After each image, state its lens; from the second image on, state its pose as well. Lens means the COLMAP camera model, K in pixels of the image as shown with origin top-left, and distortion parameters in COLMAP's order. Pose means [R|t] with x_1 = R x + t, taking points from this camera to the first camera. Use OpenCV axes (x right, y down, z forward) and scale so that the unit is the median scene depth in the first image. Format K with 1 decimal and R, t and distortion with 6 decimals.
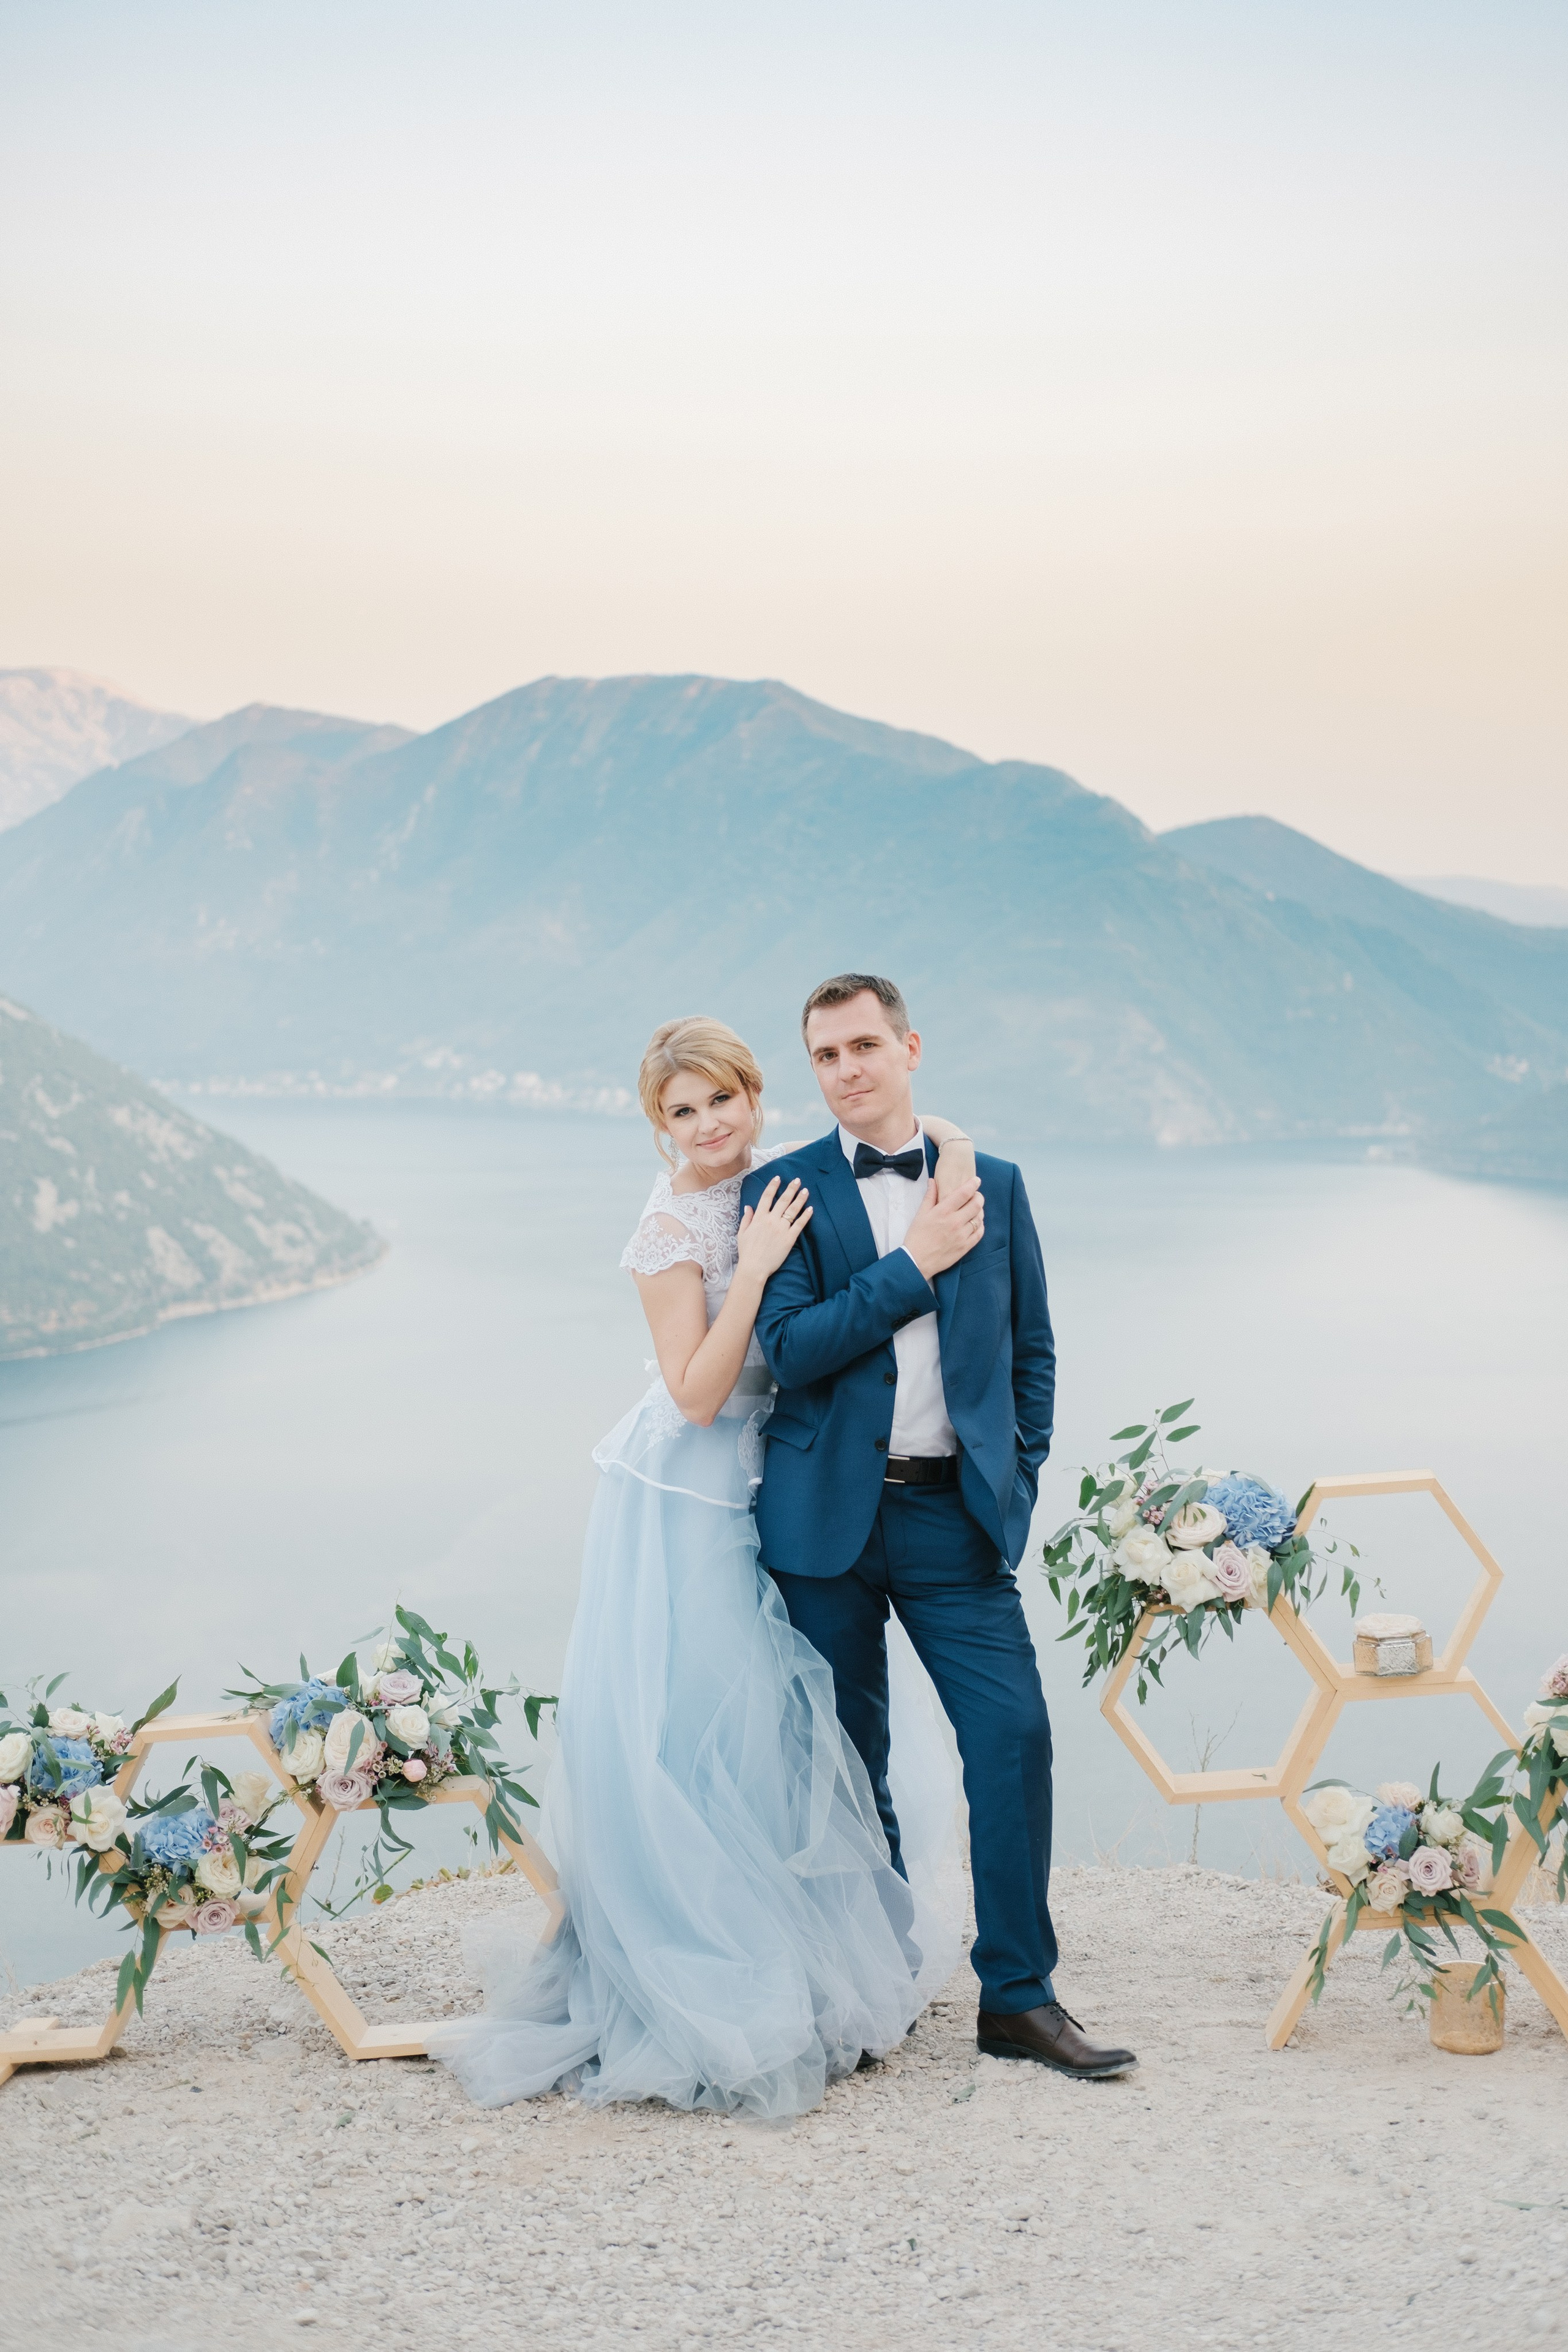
lens RADIAL K [[3588.1, 0, 771.8], [0, 3588.1, 1294.7], [0, 0, 1]] dist [-0.051192, 0.014558]
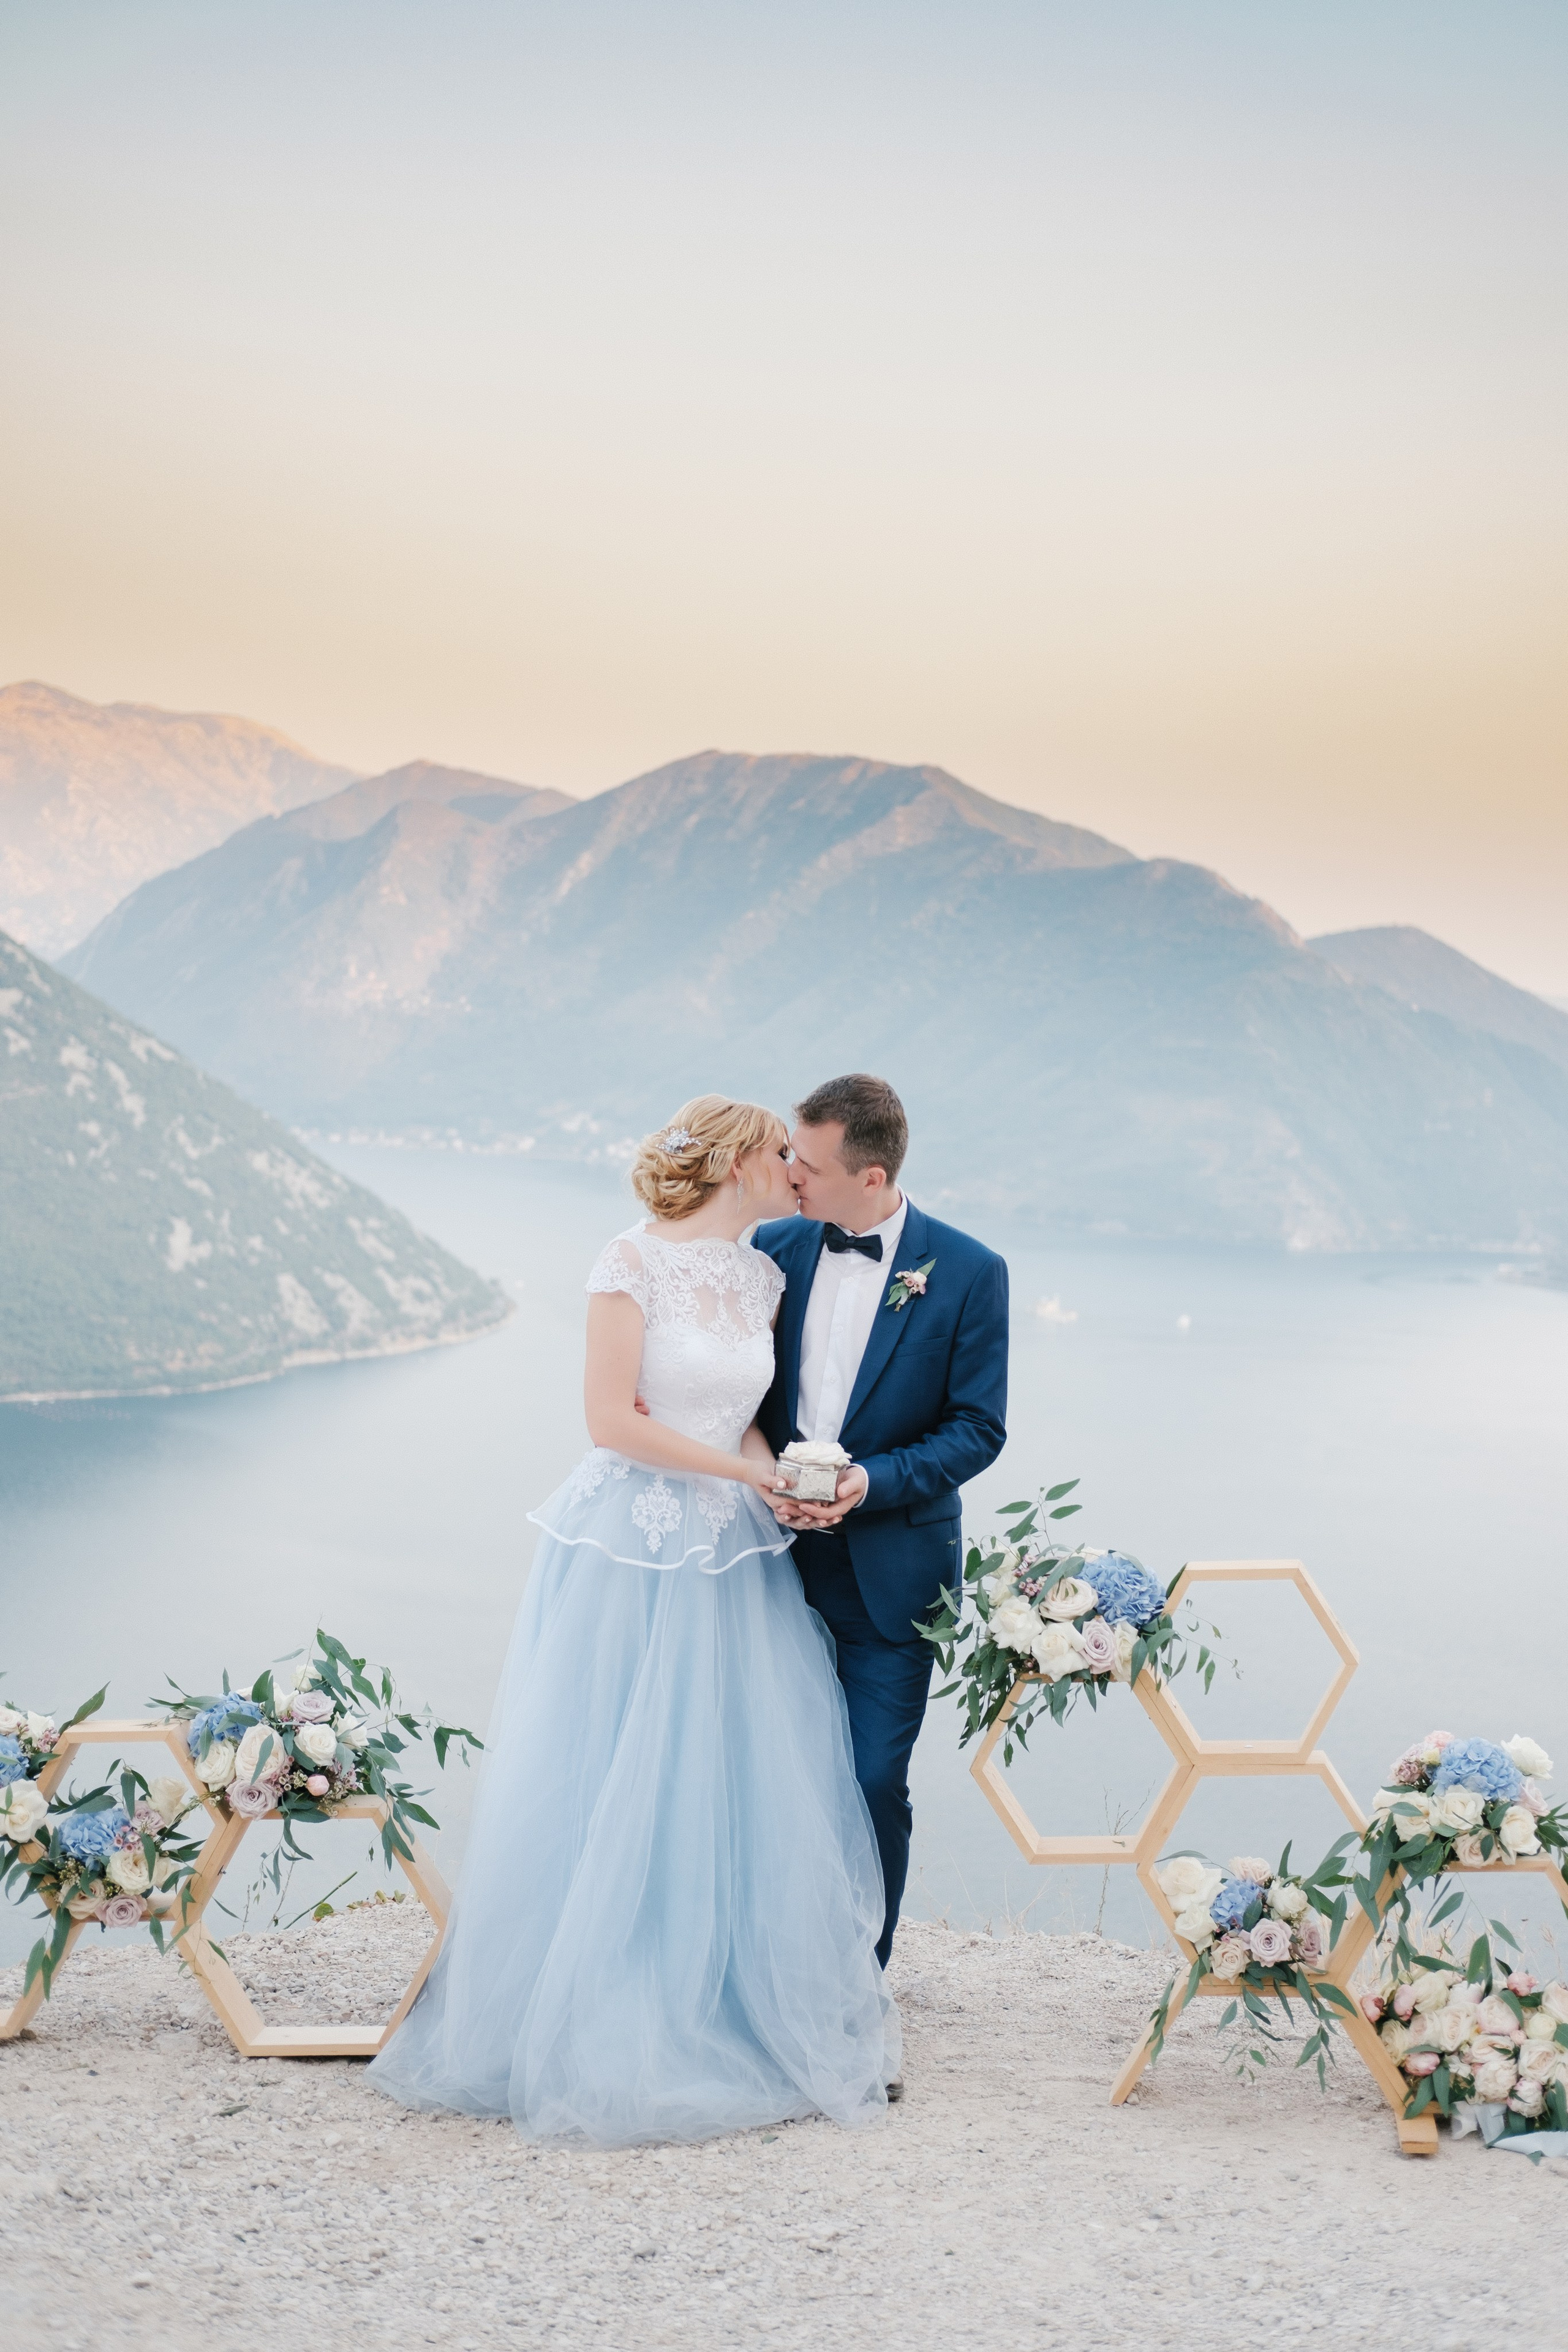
lens RADIAL K [[3587.5, 0, 775.5], [0, 3587.5, 1185.3], [0, 0, 1]] dist [-0.049369, -0.155225]
pose [[0.997611, 0.058067, -0.037436, 0.063636], [-0.059956, 0.996872, -0.051484, 0.002337], [0.034329, 0.053606, 0.997972, -0.059734]]
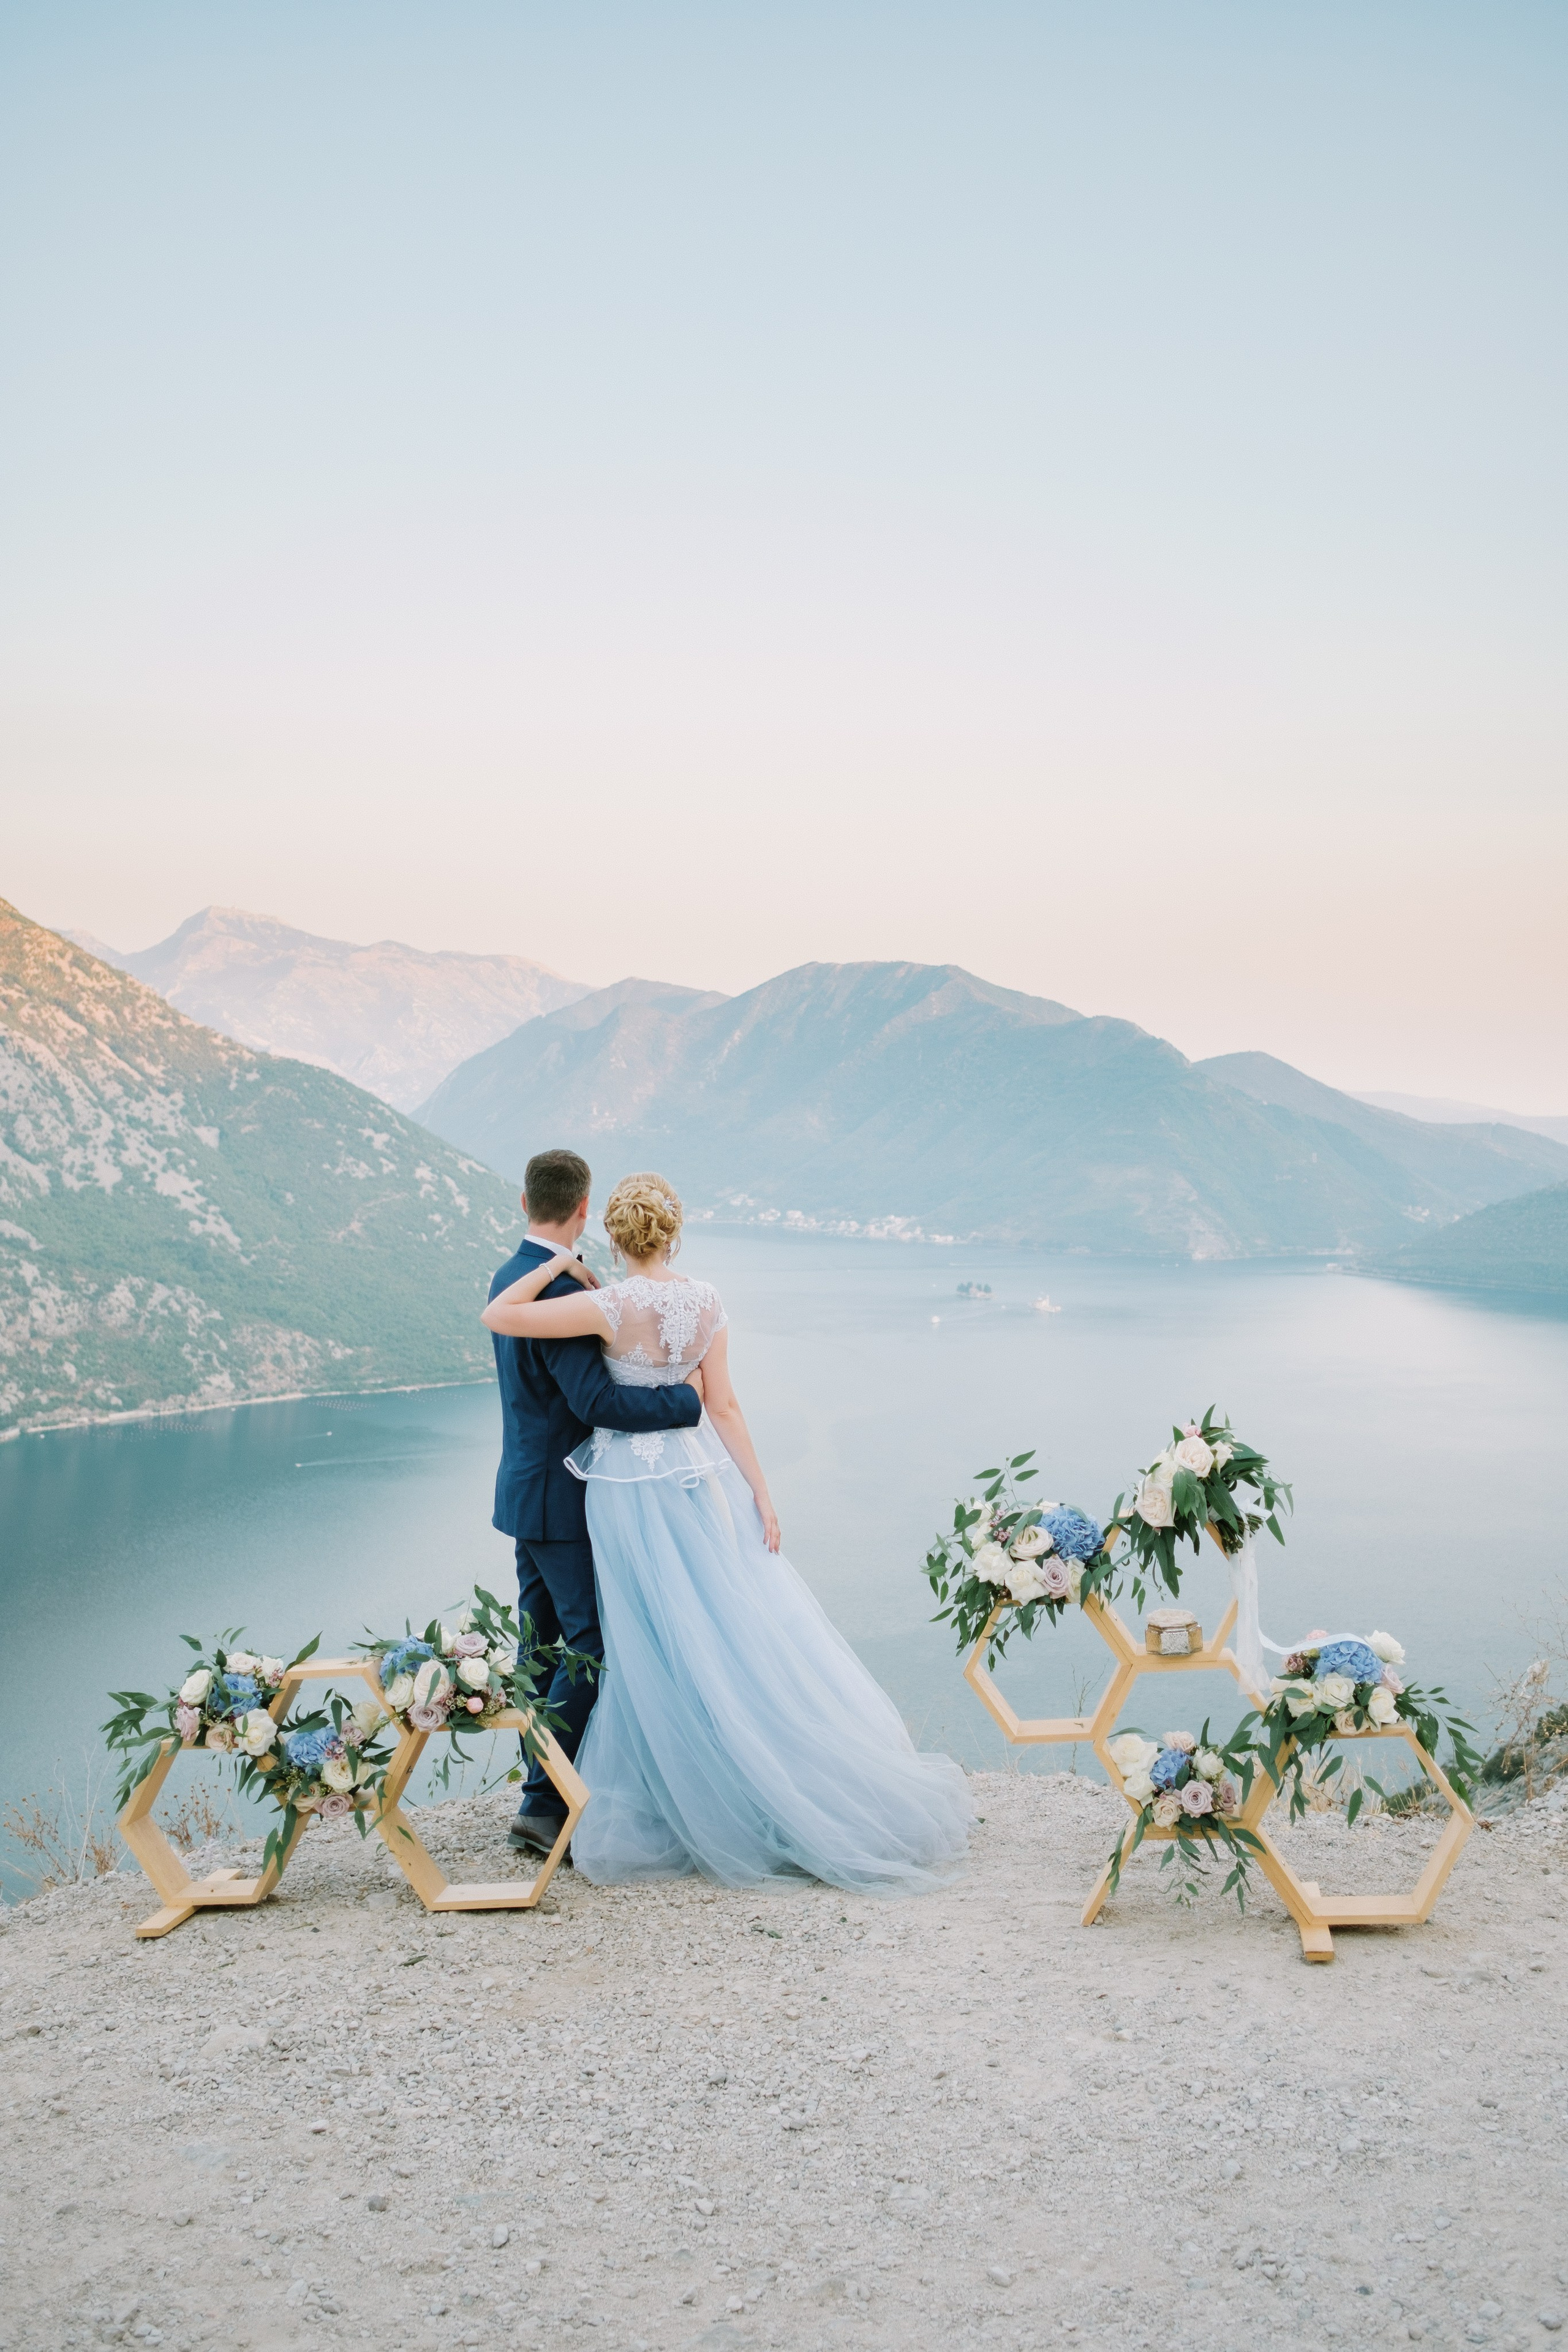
lens RADIAL K [[2253.4, 0, 792.0], [0, 2253.4, 1161.9], [0, 0, 1]] dist [-0.087566, 0.220414]
pose [[0.997403, 0.009664, -0.071365, 0.084963], [-0.015573, 0.996451, -0.082723, -0.009580], [0.070312, 0.083620, 0.994014, 0.109385]]
